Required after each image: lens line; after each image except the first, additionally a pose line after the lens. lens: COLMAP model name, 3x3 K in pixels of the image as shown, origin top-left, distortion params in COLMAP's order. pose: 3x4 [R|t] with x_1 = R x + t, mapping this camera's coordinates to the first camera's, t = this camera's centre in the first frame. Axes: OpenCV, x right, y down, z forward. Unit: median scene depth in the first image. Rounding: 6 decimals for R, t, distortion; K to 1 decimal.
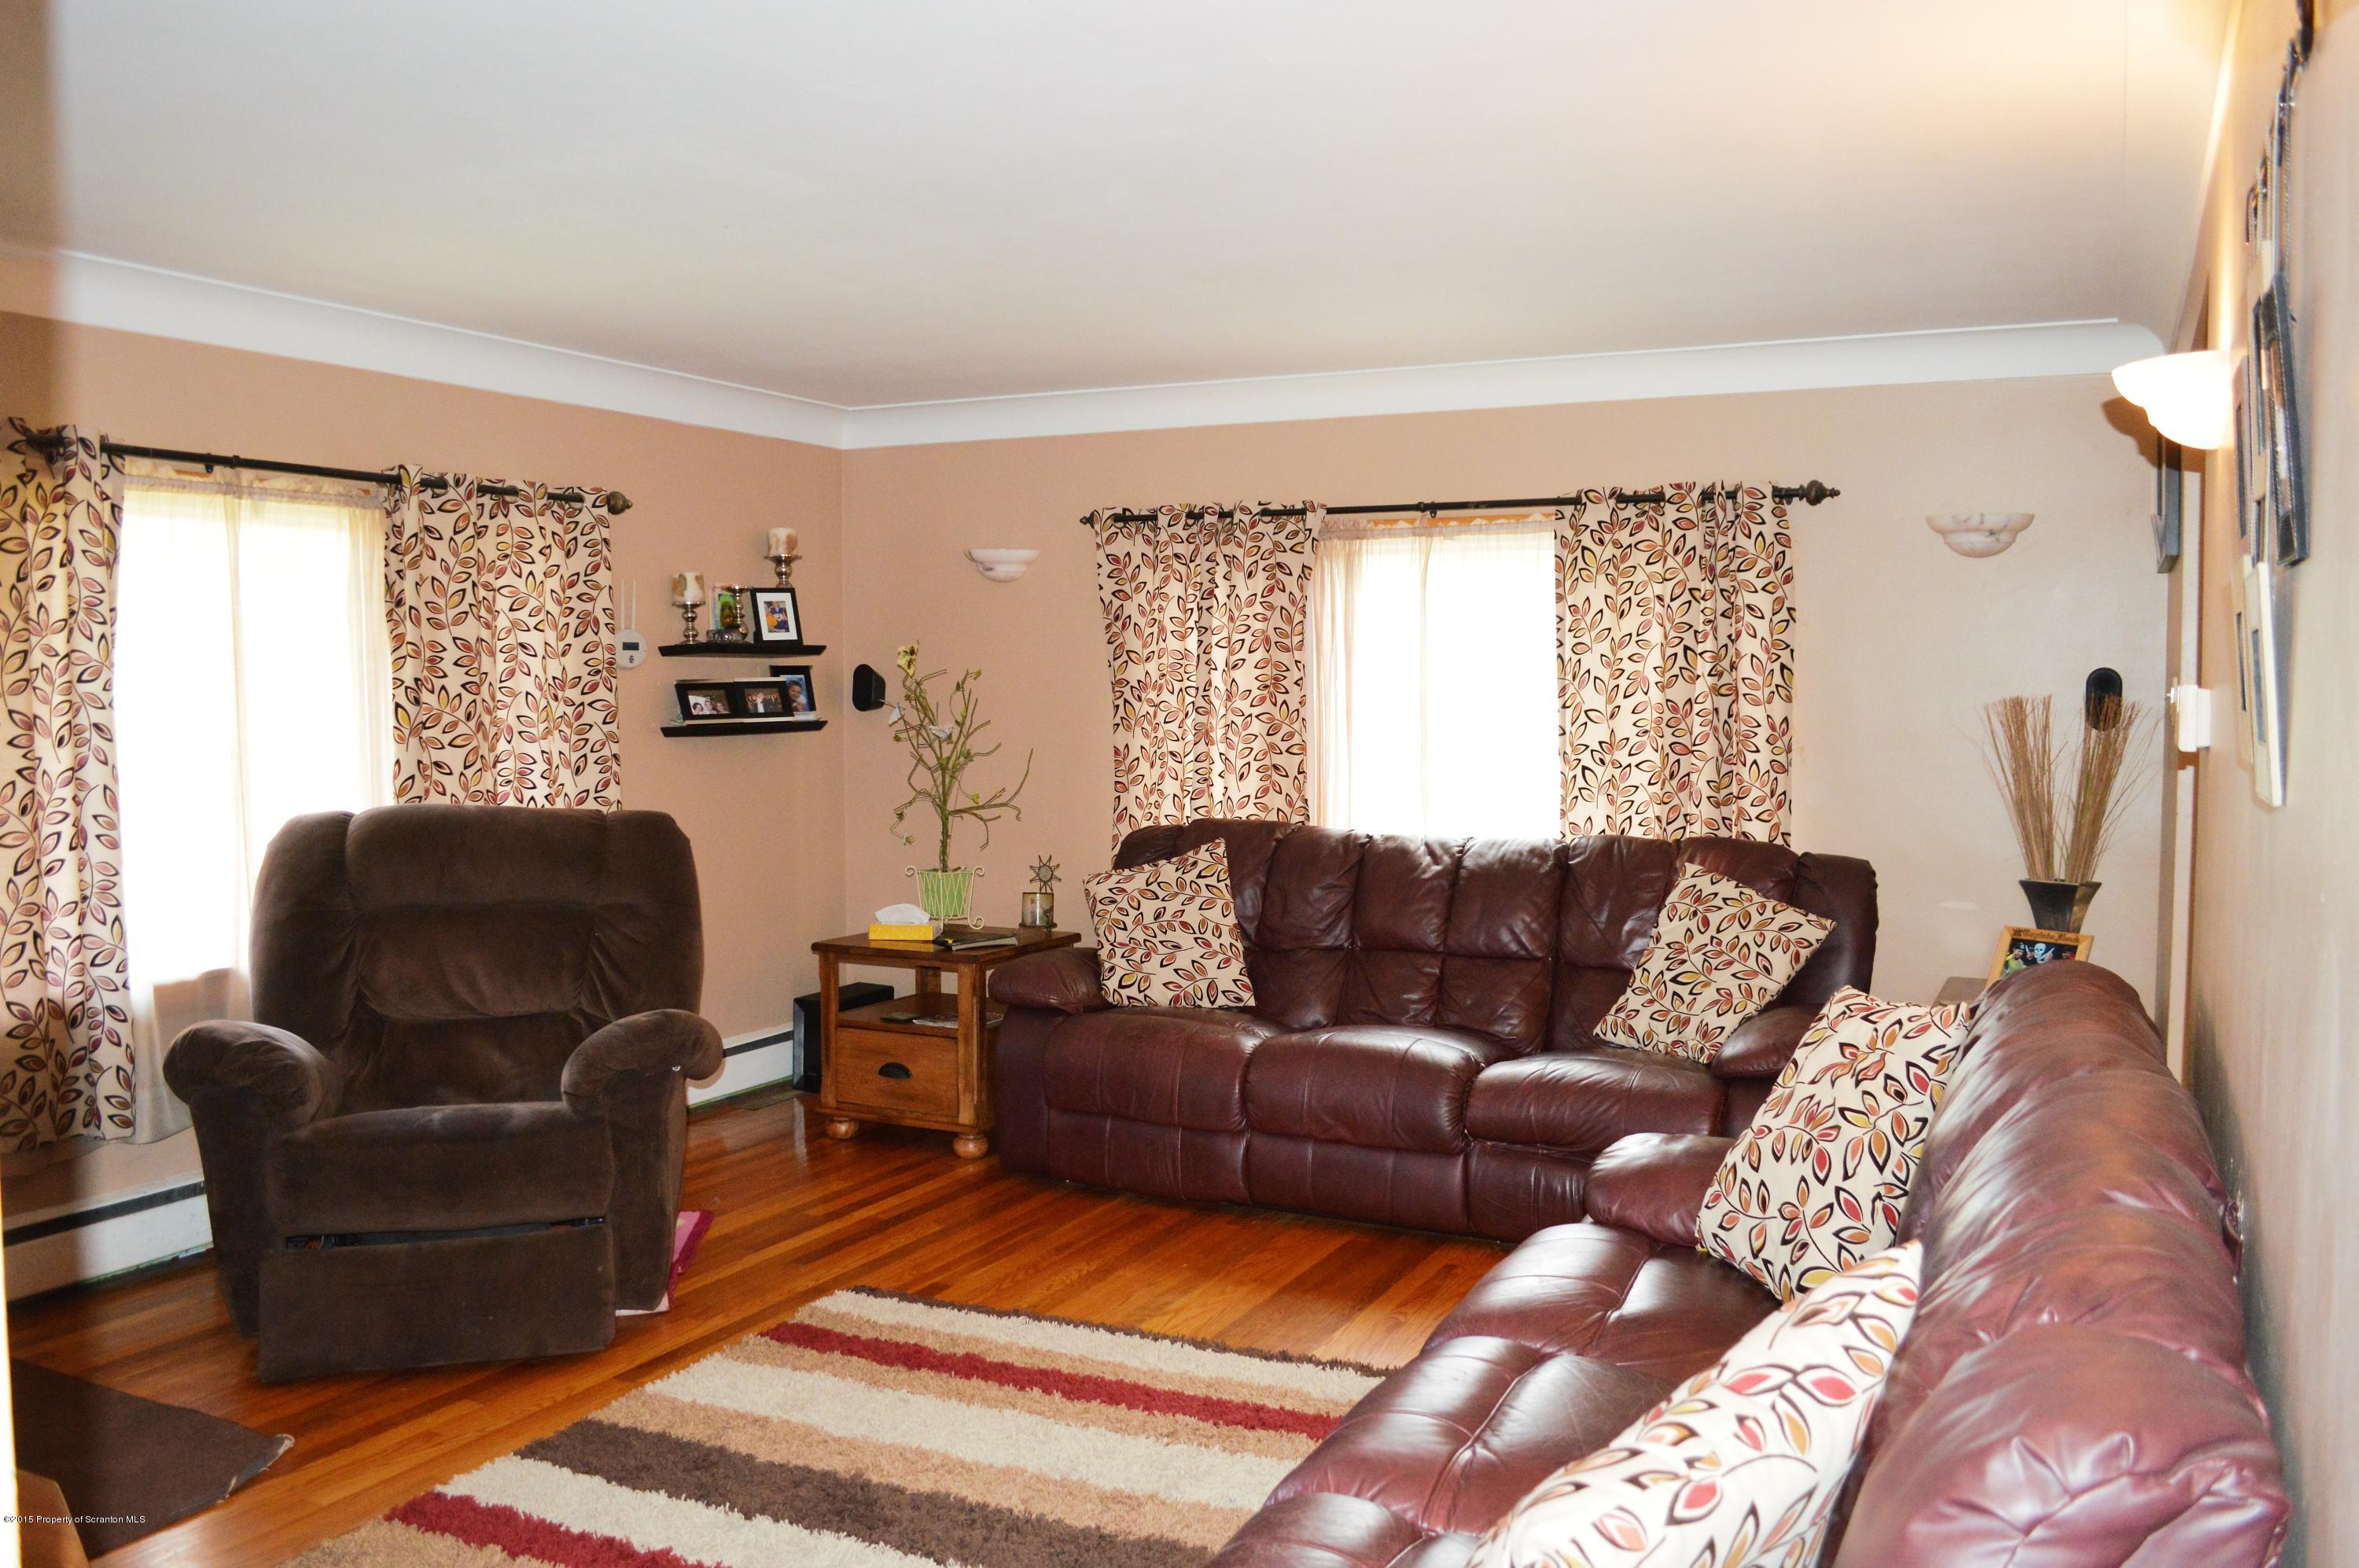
lens RADIAL K [[1886.2, 0, 1179.1], [0, 1886.2, 769.5], [0, 0, 1]] dist [-0.069647, 0.005386]
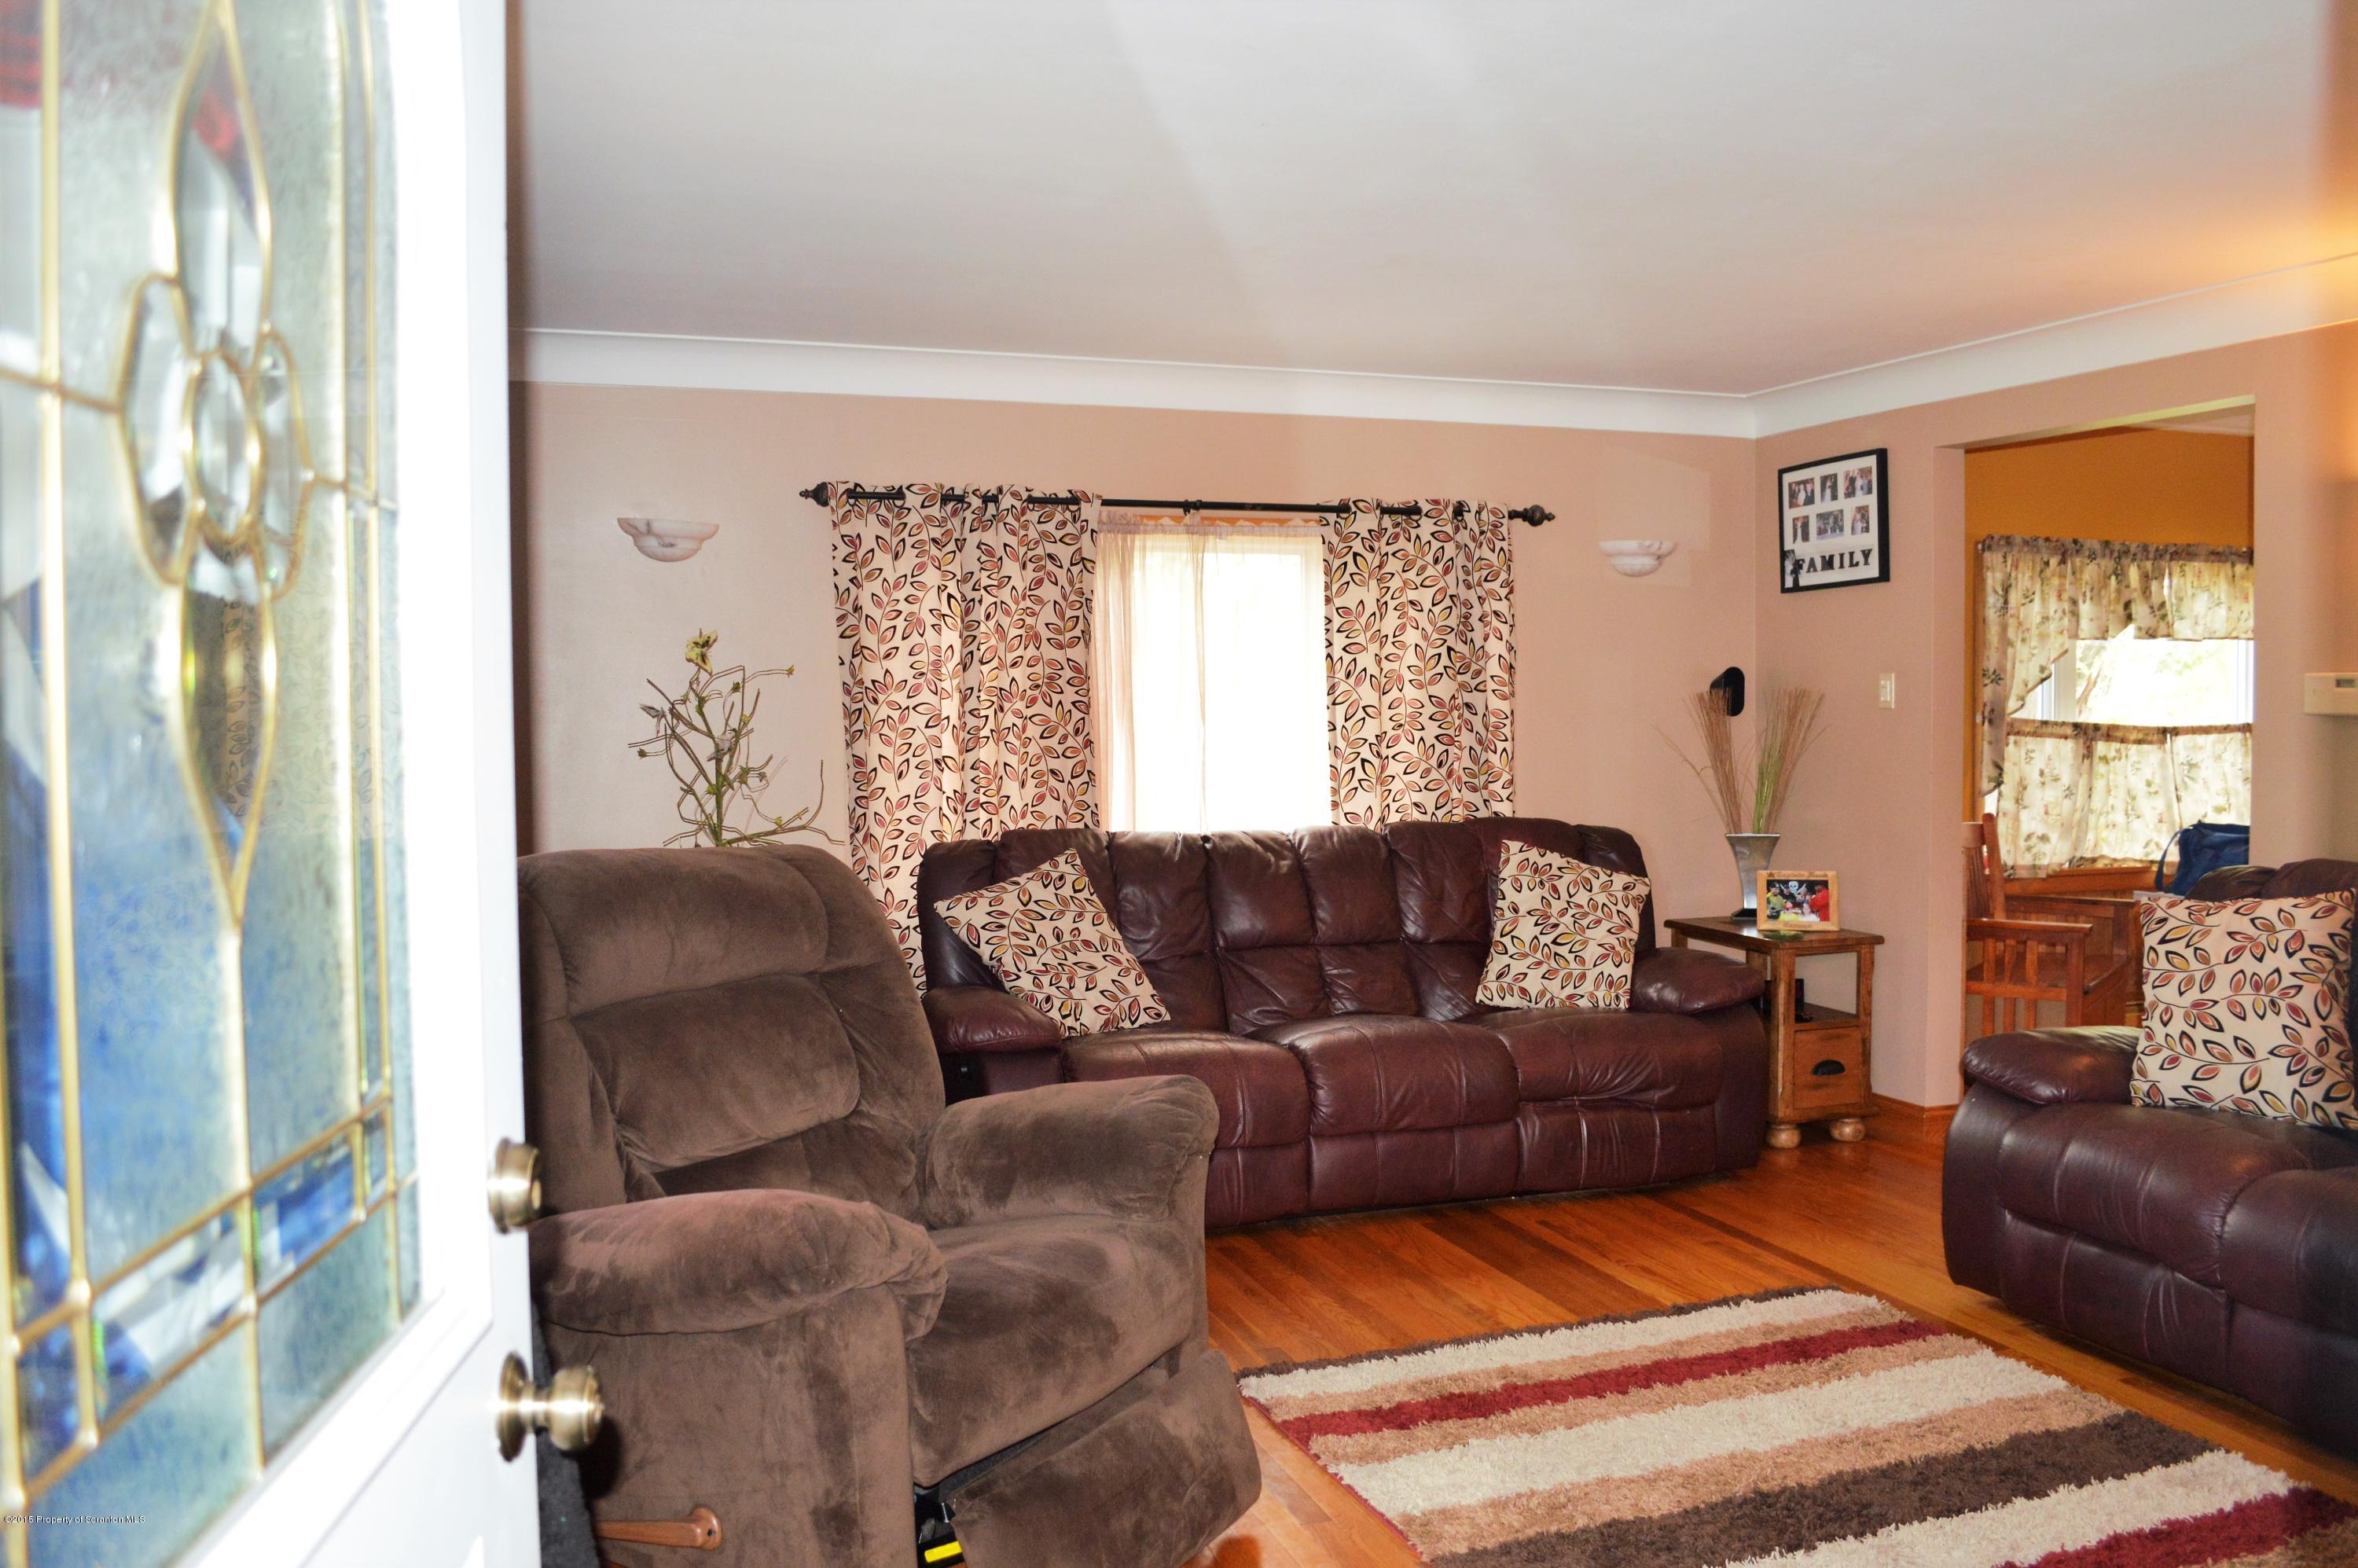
lens RADIAL K [[1947.5, 0, 1179.3], [0, 1947.5, 769.0], [0, 0, 1]] dist [-0.060261, -0.009436]
pose [[0.702449, -0.033333, 0.710953, -0.643001], [0.037544, 0.999247, 0.009755, -0.010662], [-0.710743, 0.019839, 0.703172, 0.298173]]
